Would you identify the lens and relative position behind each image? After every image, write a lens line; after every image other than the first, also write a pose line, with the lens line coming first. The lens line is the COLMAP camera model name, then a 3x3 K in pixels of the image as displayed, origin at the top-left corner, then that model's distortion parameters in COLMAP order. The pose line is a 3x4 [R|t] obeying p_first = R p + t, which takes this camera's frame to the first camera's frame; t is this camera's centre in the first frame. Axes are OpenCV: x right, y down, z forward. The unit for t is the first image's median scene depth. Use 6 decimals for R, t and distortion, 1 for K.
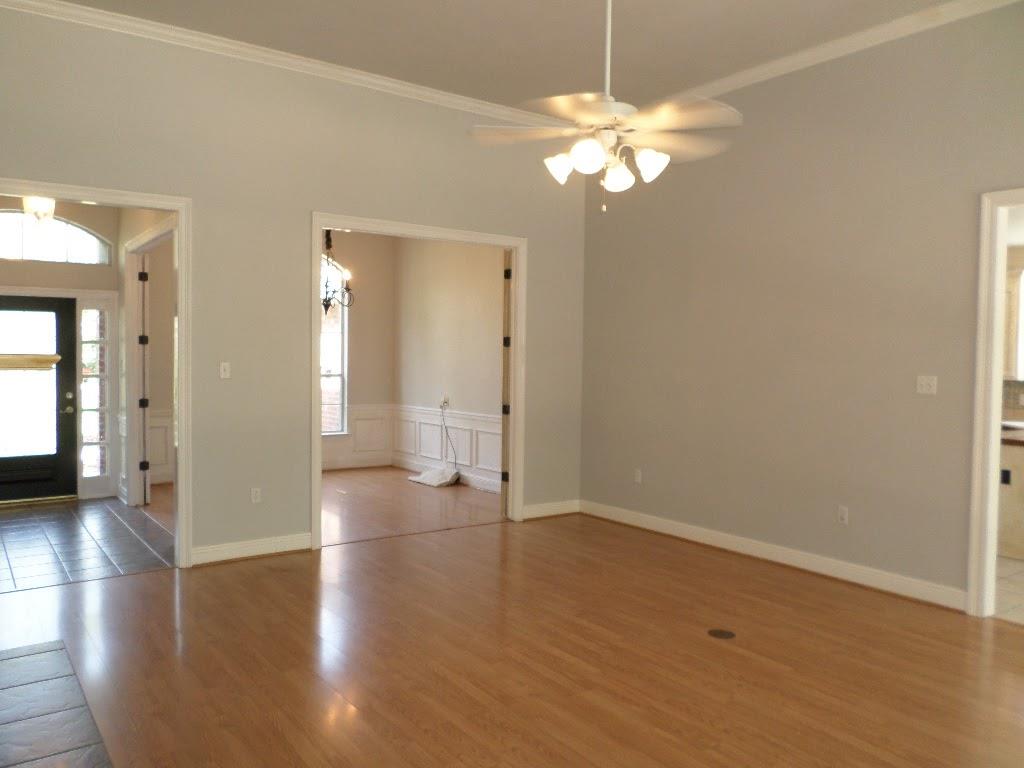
lens RADIAL K [[800.2, 0, 488.7], [0, 800.2, 381.7], [0, 0, 1]] dist [-0.000180, -0.002015]
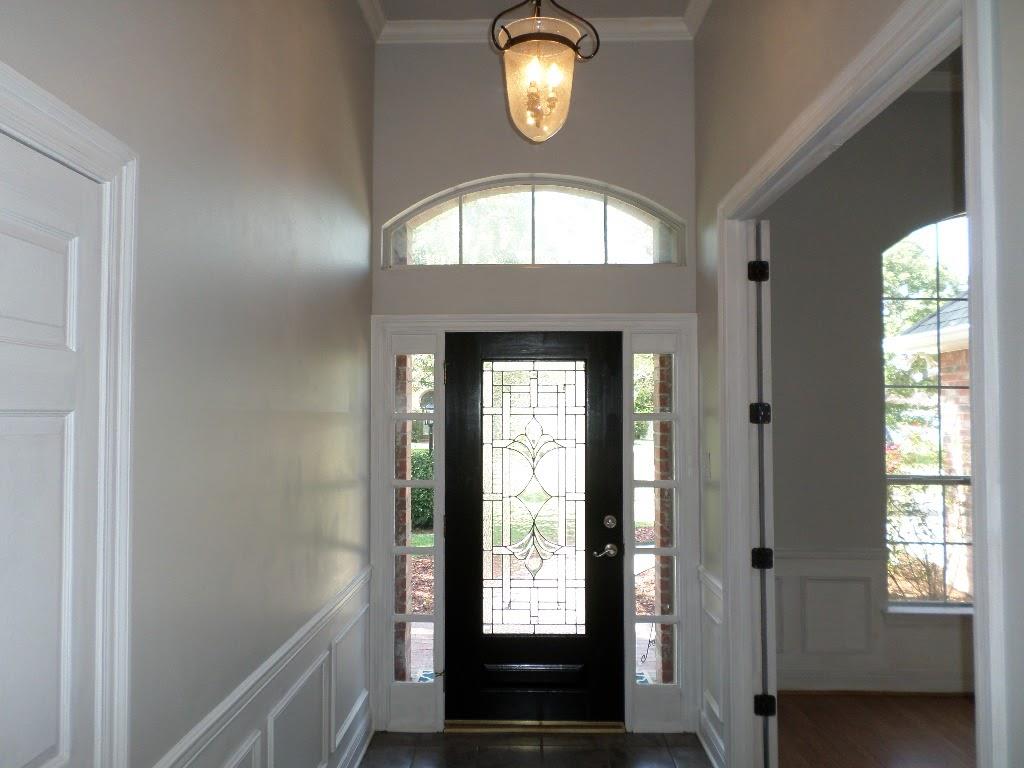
lens RADIAL K [[800.2, 0, 488.7], [0, 800.2, 381.7], [0, 0, 1]] dist [-0.000180, -0.002015]
pose [[0.796291, -0.021493, -0.604532, -0.276754], [-0.009338, 0.998813, -0.047811, -0.046422], [0.604842, 0.043717, 0.795145, 0.546375]]
